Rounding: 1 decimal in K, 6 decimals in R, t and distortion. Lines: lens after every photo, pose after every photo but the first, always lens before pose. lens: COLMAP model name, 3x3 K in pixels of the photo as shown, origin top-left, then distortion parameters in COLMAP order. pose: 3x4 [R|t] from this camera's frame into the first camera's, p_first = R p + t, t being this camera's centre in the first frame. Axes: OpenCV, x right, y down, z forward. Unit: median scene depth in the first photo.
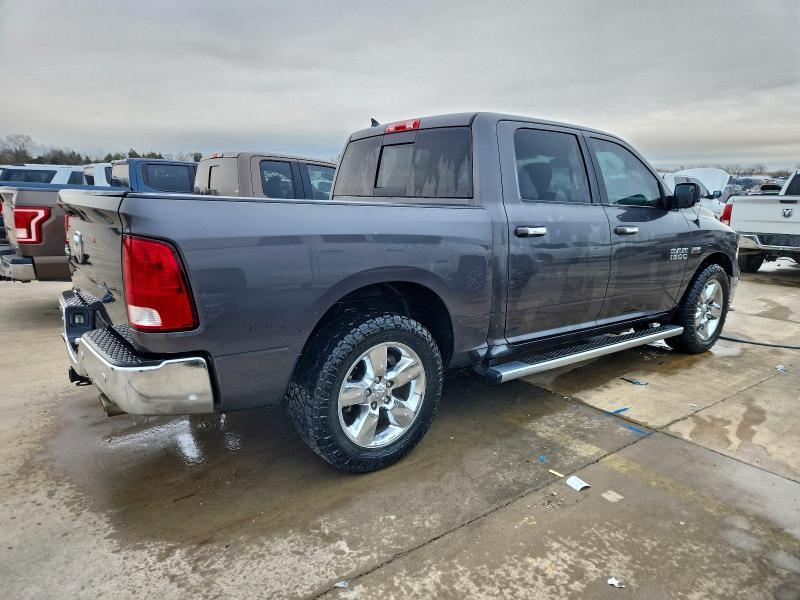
lens RADIAL K [[617.9, 0, 400.0], [0, 617.9, 300.0], [0, 0, 1]] dist [-0.035641, -0.001016]
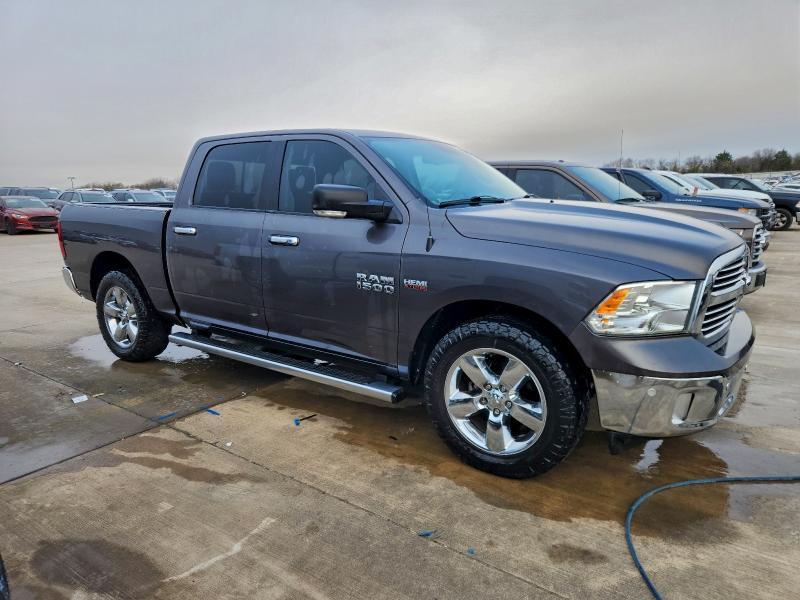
lens RADIAL K [[617.9, 0, 400.0], [0, 617.9, 300.0], [0, 0, 1]] dist [-0.035641, -0.001016]
pose [[0.225296, 0.188241, -0.955933, 1.448449], [-0.139744, 0.977256, 0.159505, -0.234580], [0.964216, 0.097650, 0.246477, 1.042824]]
